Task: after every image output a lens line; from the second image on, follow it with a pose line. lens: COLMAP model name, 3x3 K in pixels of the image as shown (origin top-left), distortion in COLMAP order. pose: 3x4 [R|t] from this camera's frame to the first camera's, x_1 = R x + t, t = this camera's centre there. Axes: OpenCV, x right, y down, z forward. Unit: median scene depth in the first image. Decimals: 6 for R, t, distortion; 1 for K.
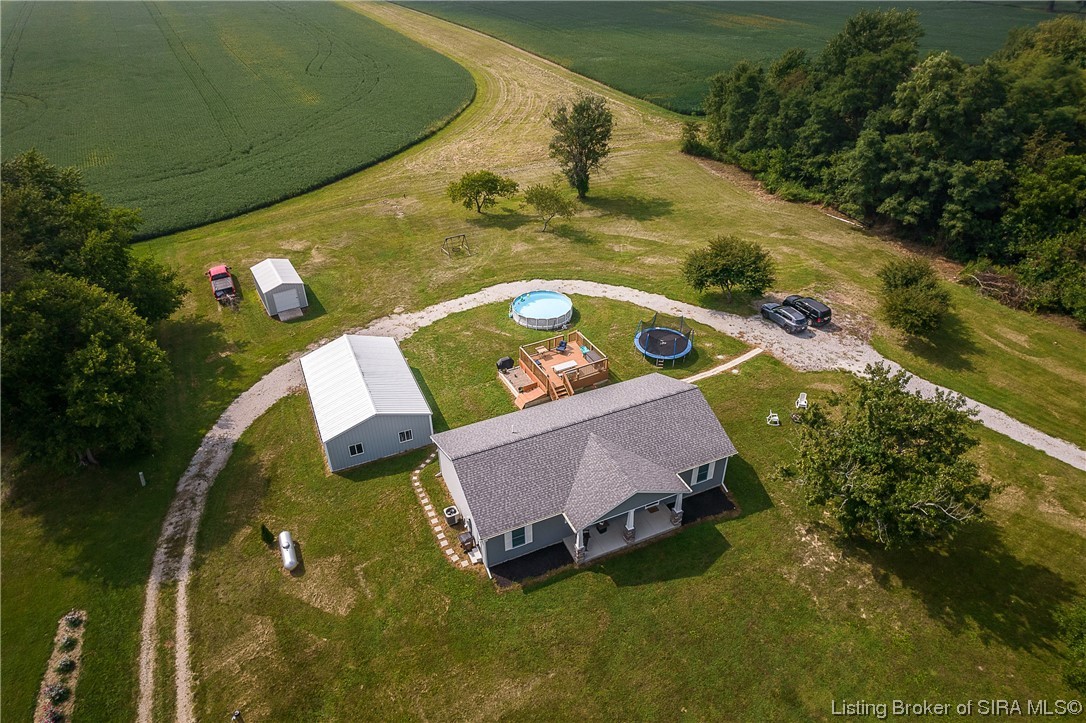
lens RADIAL K [[693.5, 0, 548.8], [0, 693.5, 364.2], [0, 0, 1]] dist [-0.069354, 0.058093]
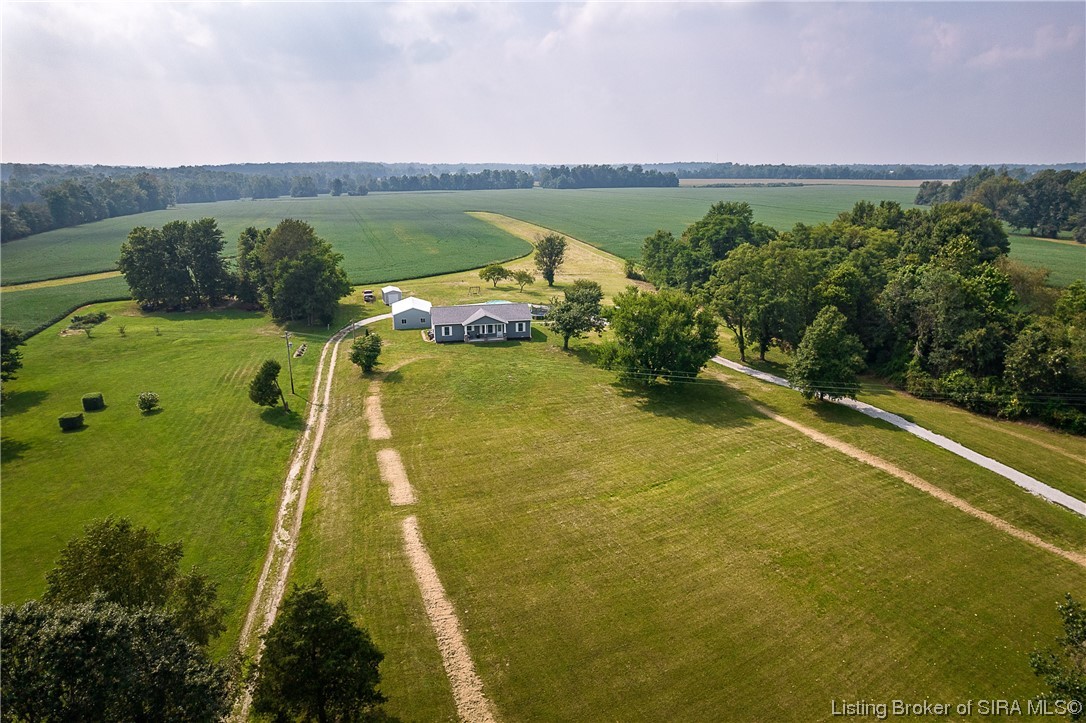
lens RADIAL K [[693.5, 0, 548.8], [0, 693.5, 364.2], [0, 0, 1]] dist [-0.069354, 0.058093]
pose [[0.979210, 0.059997, -0.193775, 0.752189], [-0.116999, 0.947401, -0.297898, 0.948298], [0.165710, 0.314376, 0.934723, -1.286351]]
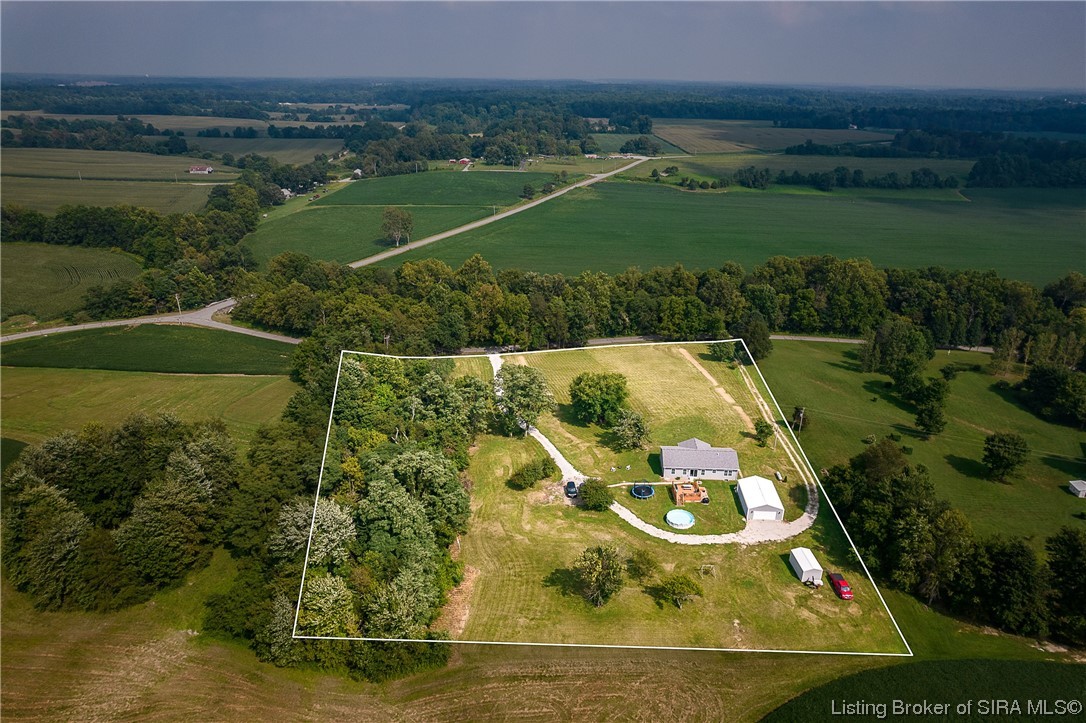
lens RADIAL K [[693.5, 0, 548.8], [0, 693.5, 364.2], [0, 0, 1]] dist [-0.069354, 0.058093]
pose [[-0.888281, -0.183856, 0.420895, -0.601185], [0.251968, 0.571116, 0.781242, -2.781567], [-0.384016, 0.800015, -0.460986, 2.248262]]
